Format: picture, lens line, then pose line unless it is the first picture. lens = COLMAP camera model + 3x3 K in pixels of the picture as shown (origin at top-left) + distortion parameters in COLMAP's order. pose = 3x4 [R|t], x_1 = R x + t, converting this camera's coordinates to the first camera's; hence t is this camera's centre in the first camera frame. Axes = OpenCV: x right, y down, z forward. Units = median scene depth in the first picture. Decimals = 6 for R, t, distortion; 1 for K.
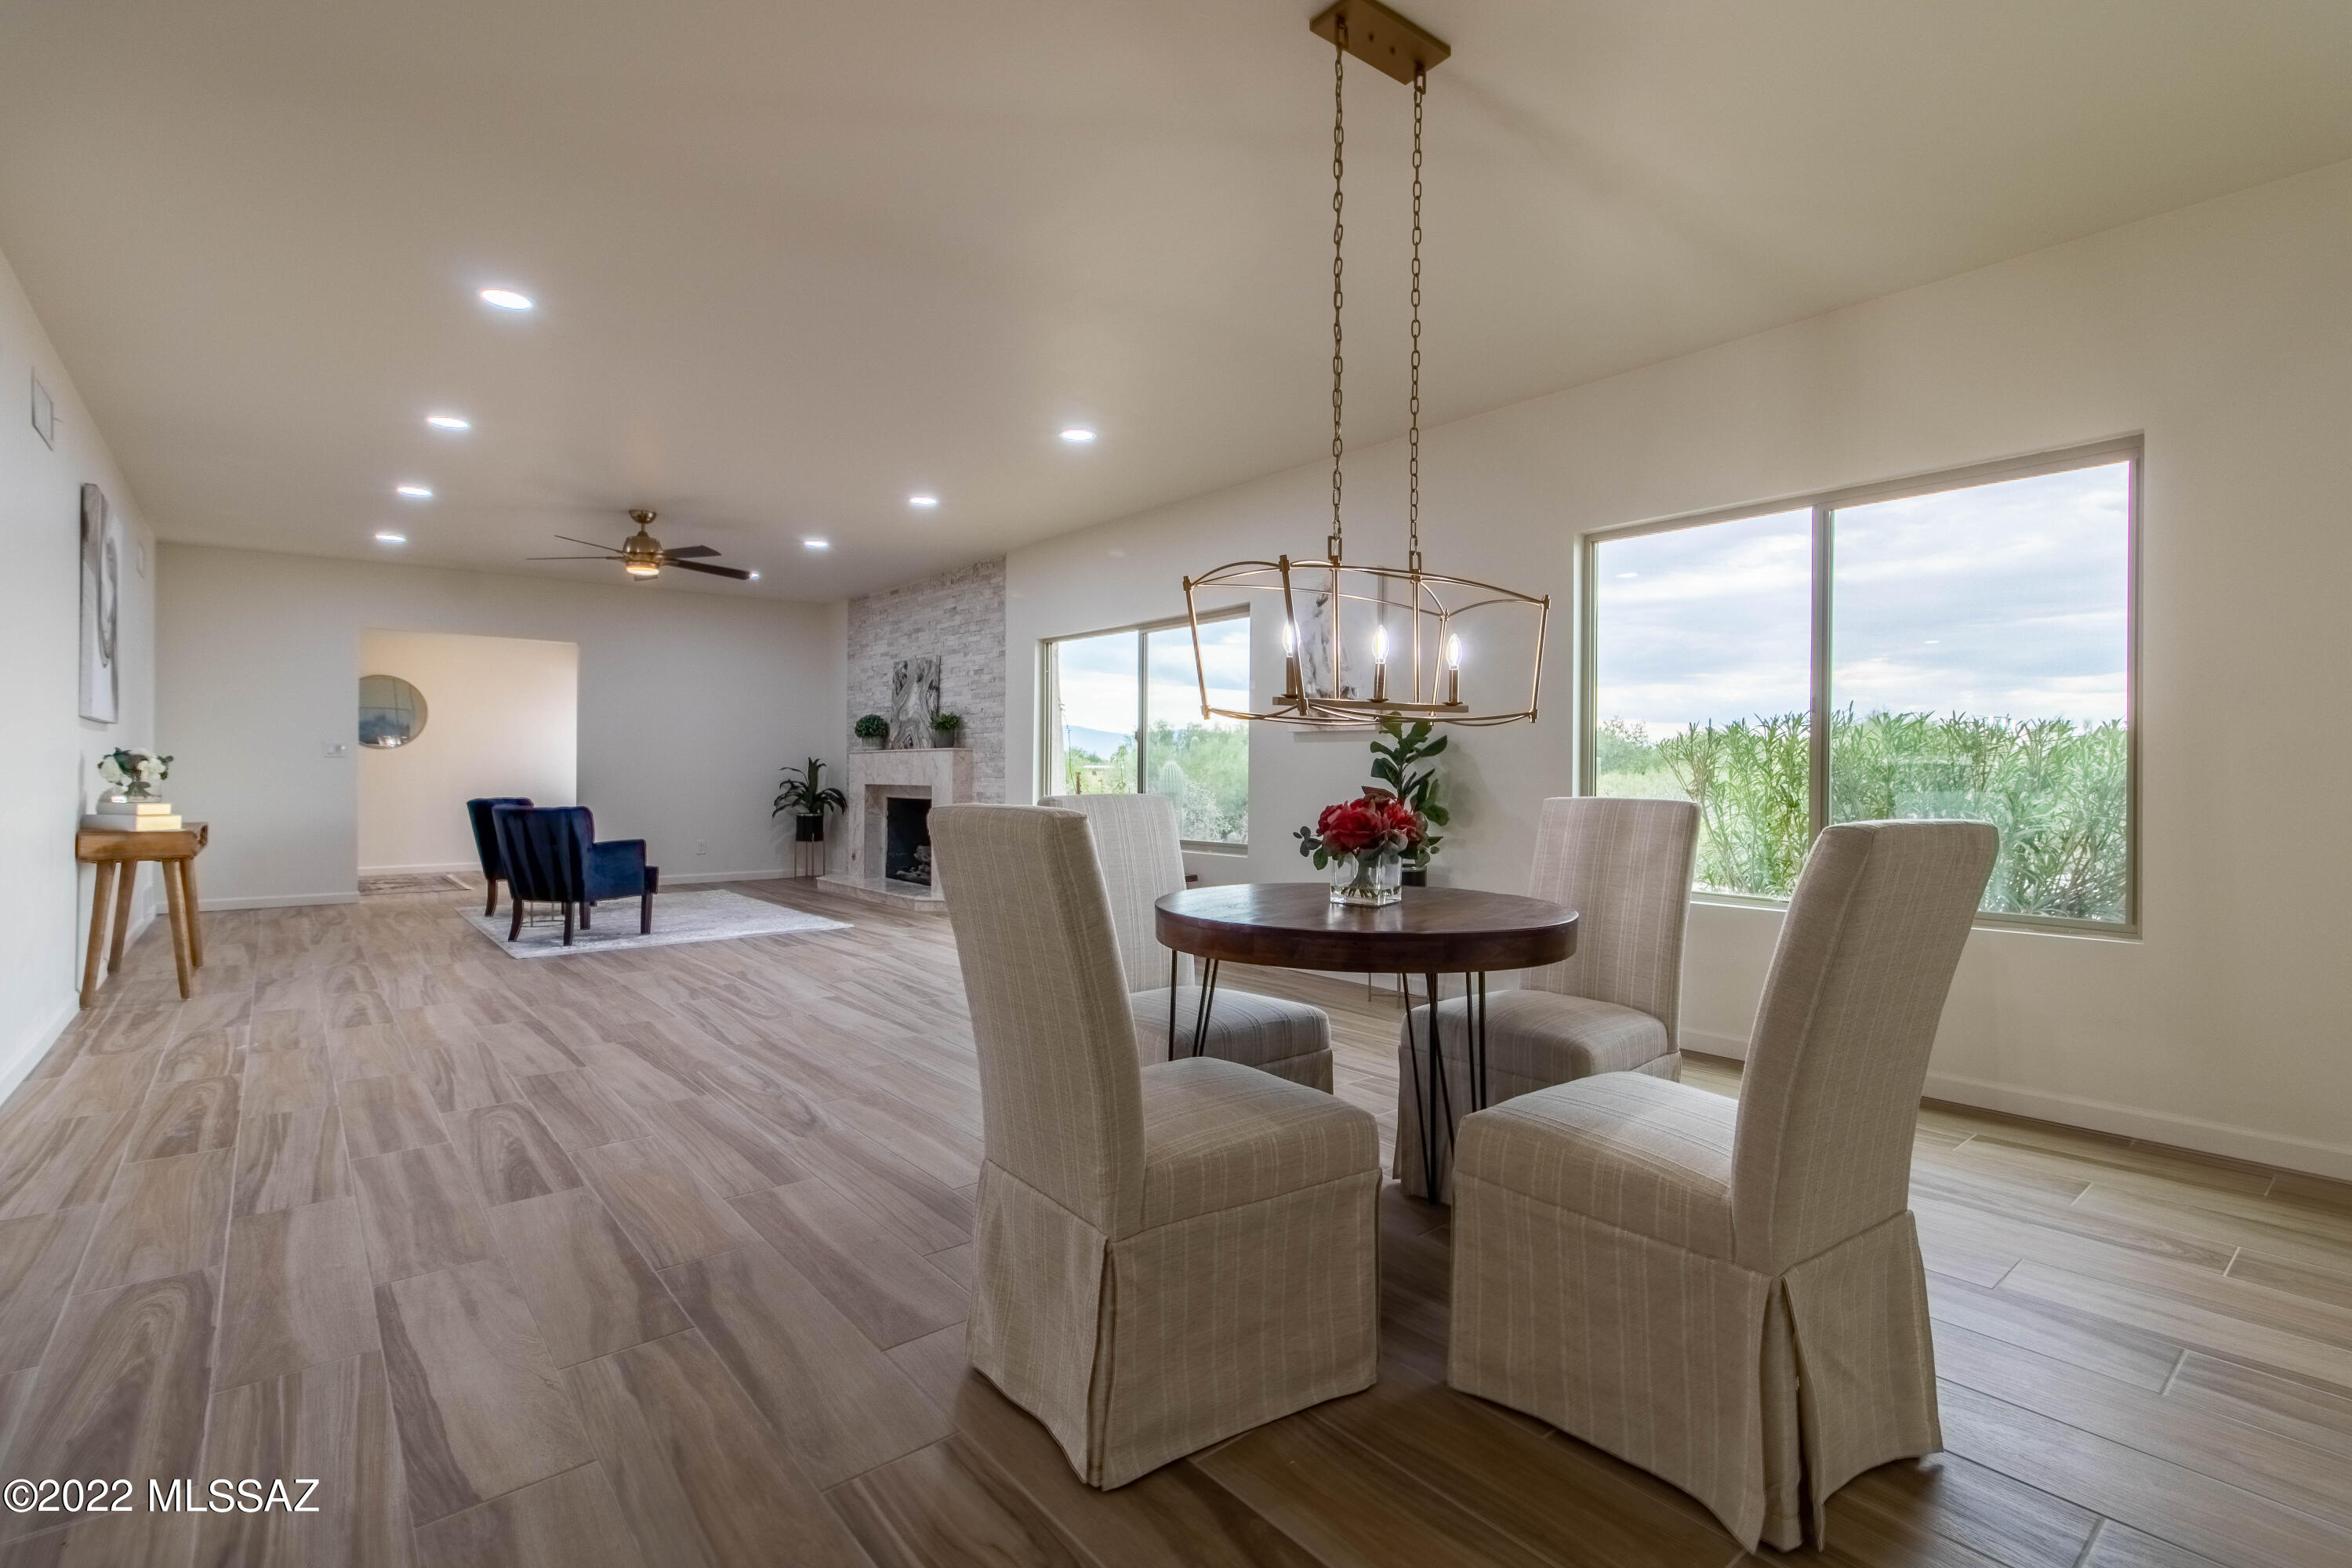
lens RADIAL K [[1081.1, 0, 1191.1], [0, 1081.1, 770.4], [0, 0, 1]] dist [0.001216, 0.000595]
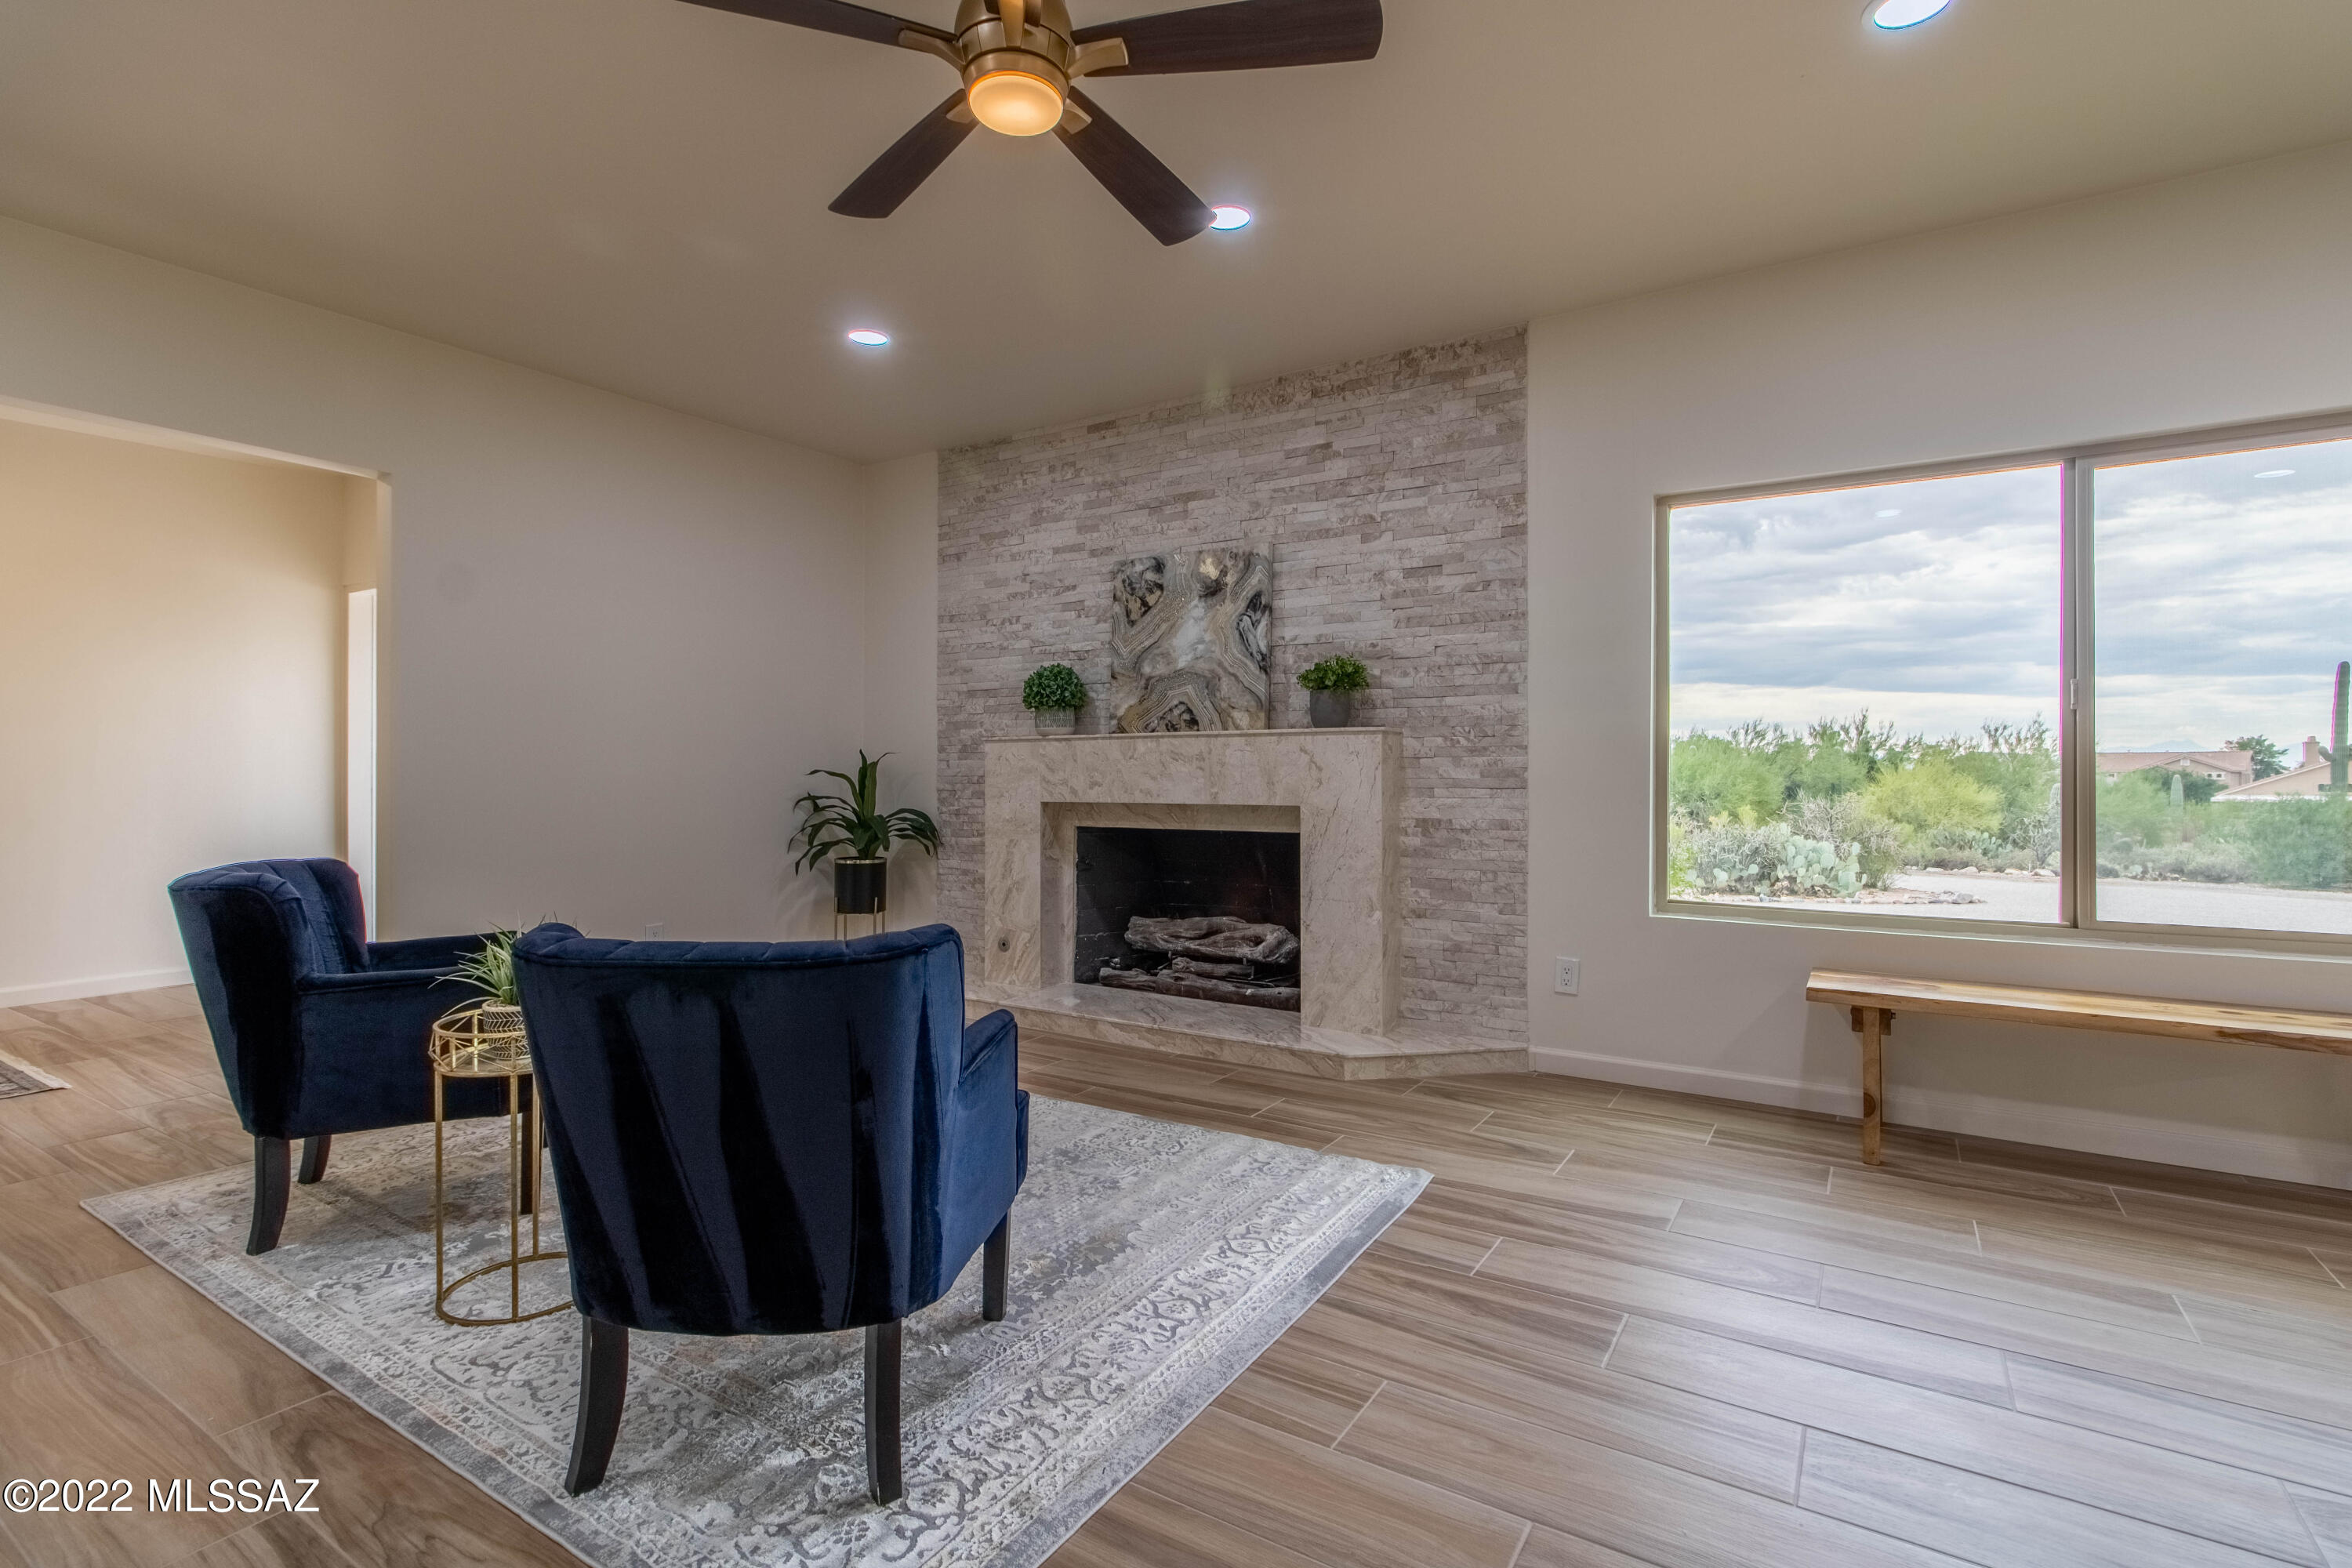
lens RADIAL K [[1089.4, 0, 1192.8], [0, 1089.4, 768.6], [0, 0, 1]] dist [-0.000224, 0.000580]
pose [[0.952976, -0.004290, 0.303014, -0.430910], [0.004687, 0.999989, -0.000584, -0.002463], [-0.303008, 0.001977, 0.952986, 0.546945]]
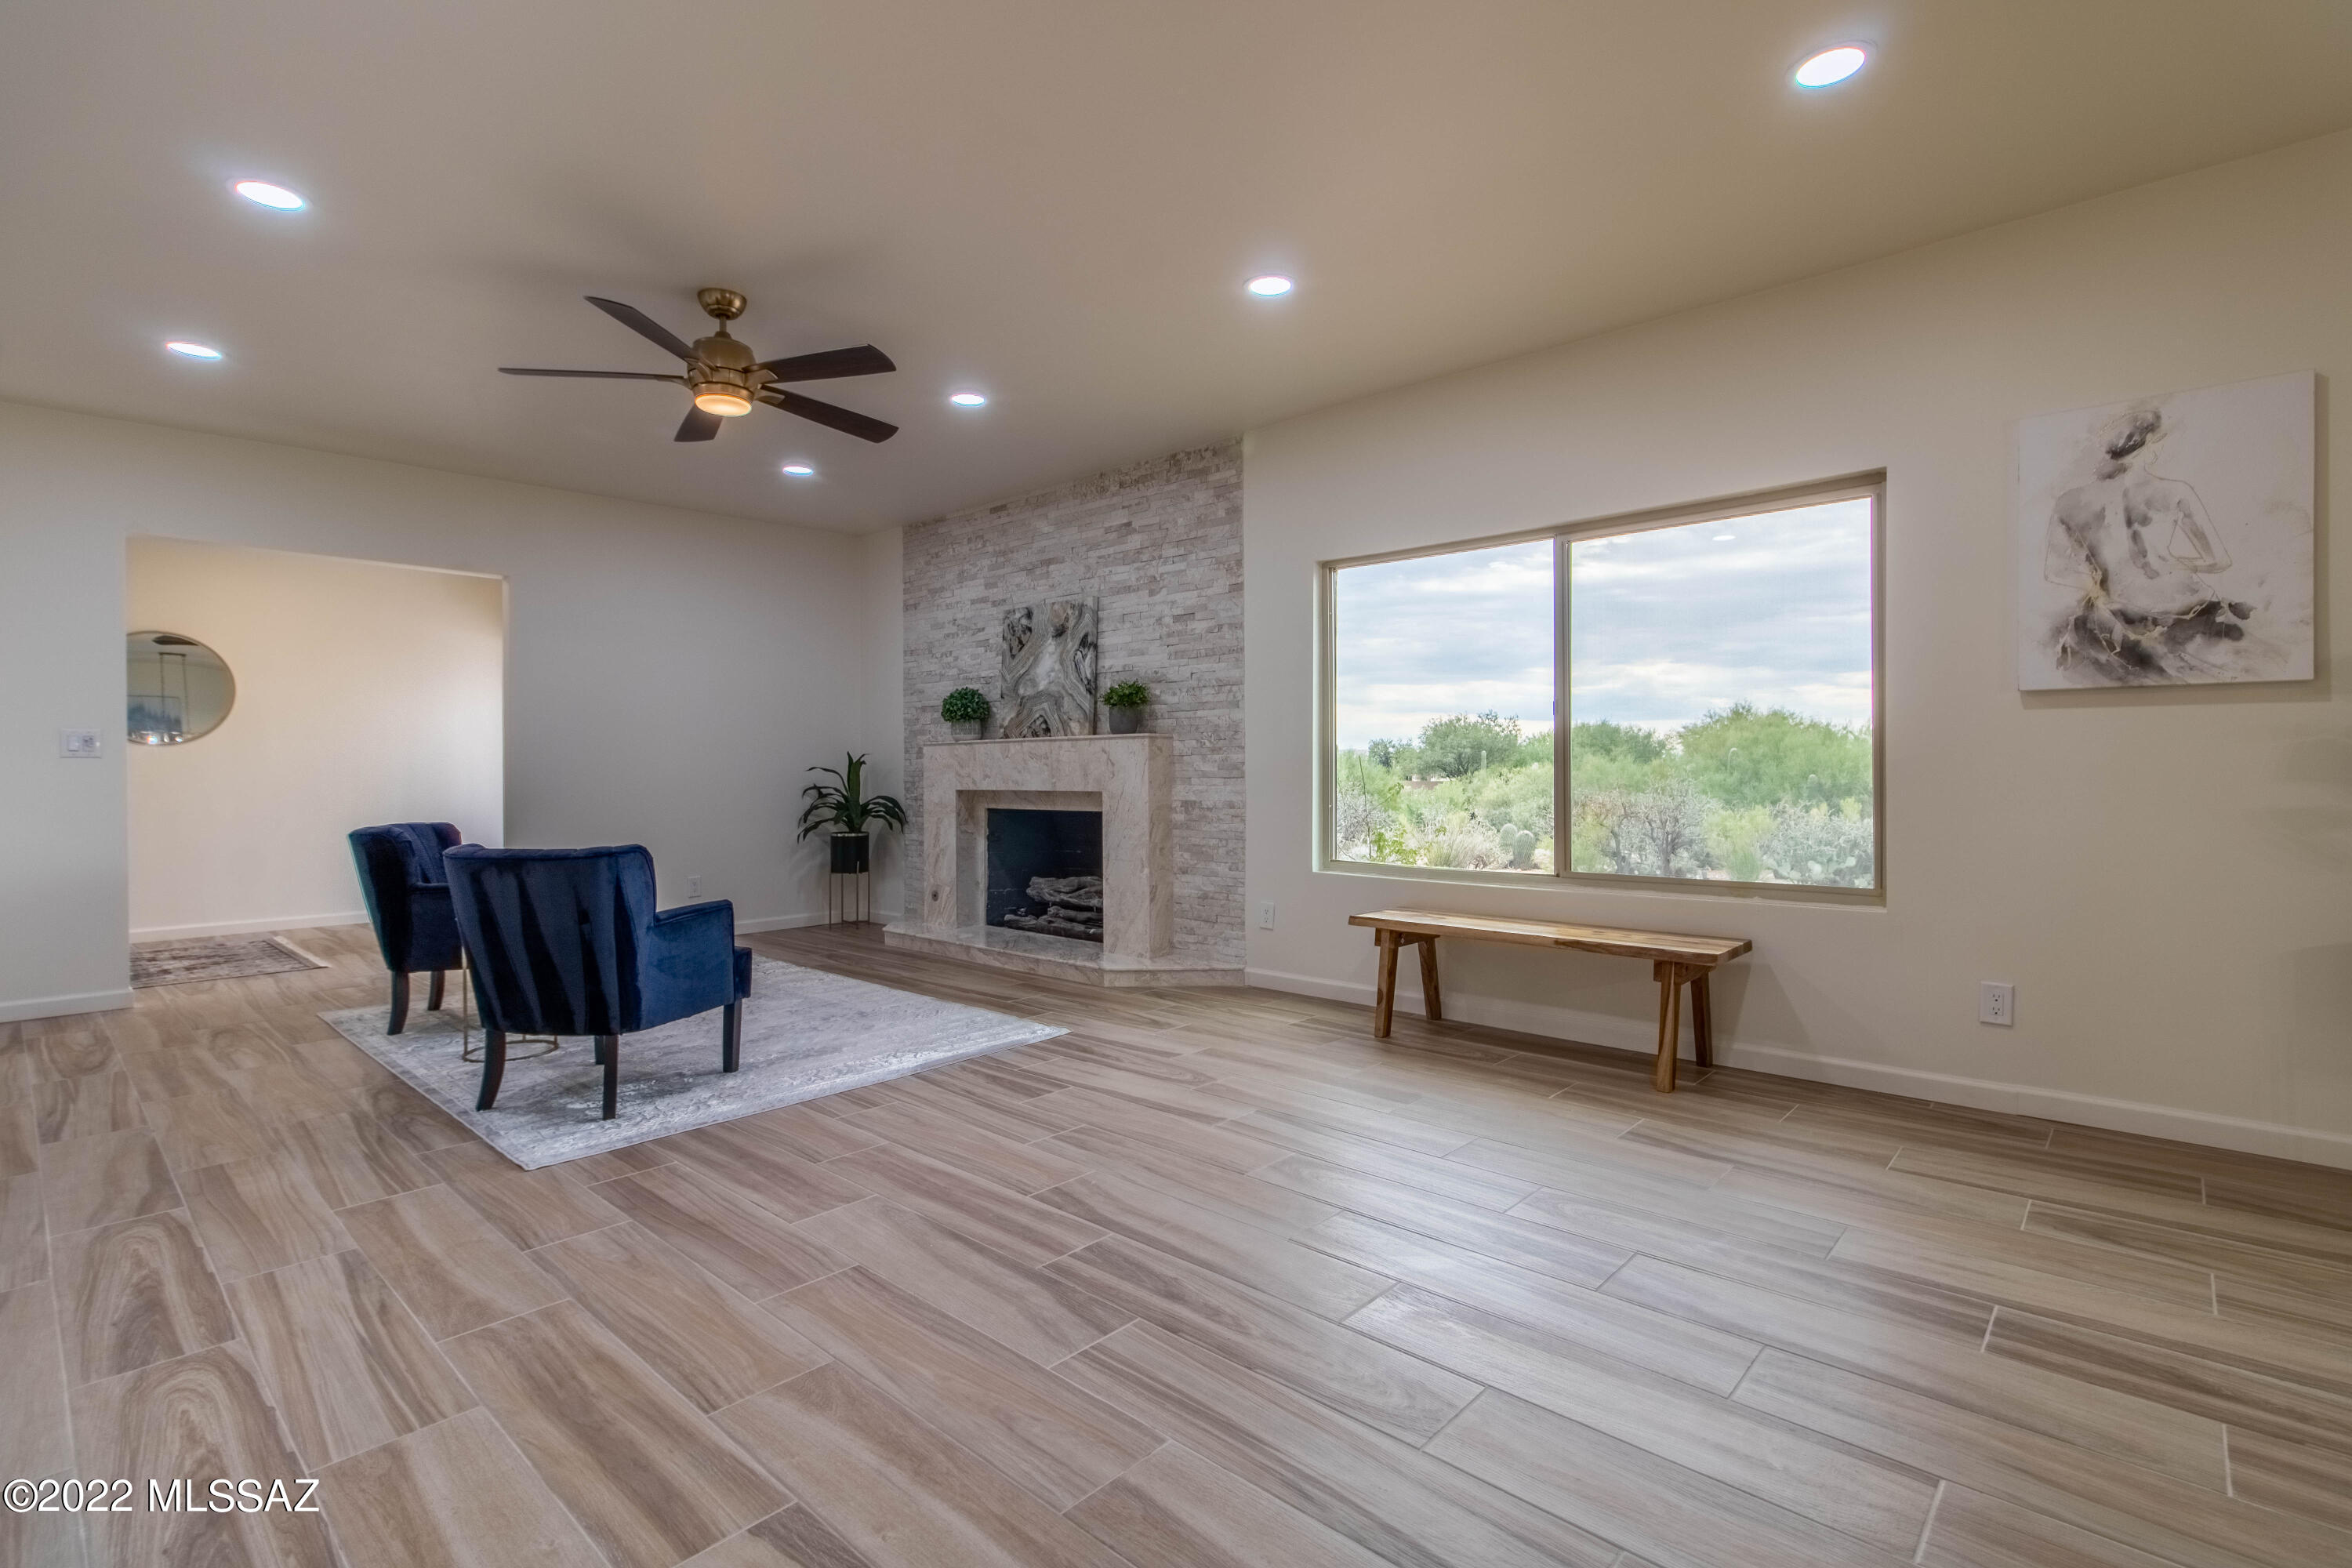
lens RADIAL K [[1081.1, 0, 1191.1], [0, 1081.1, 770.4], [0, 0, 1]] dist [0.001216, 0.000595]
pose [[0.990857, -0.012405, 0.134346, -0.273167], [0.011804, 0.999916, 0.005270, -0.001588], [-0.134400, -0.003637, 0.990920, 0.336569]]
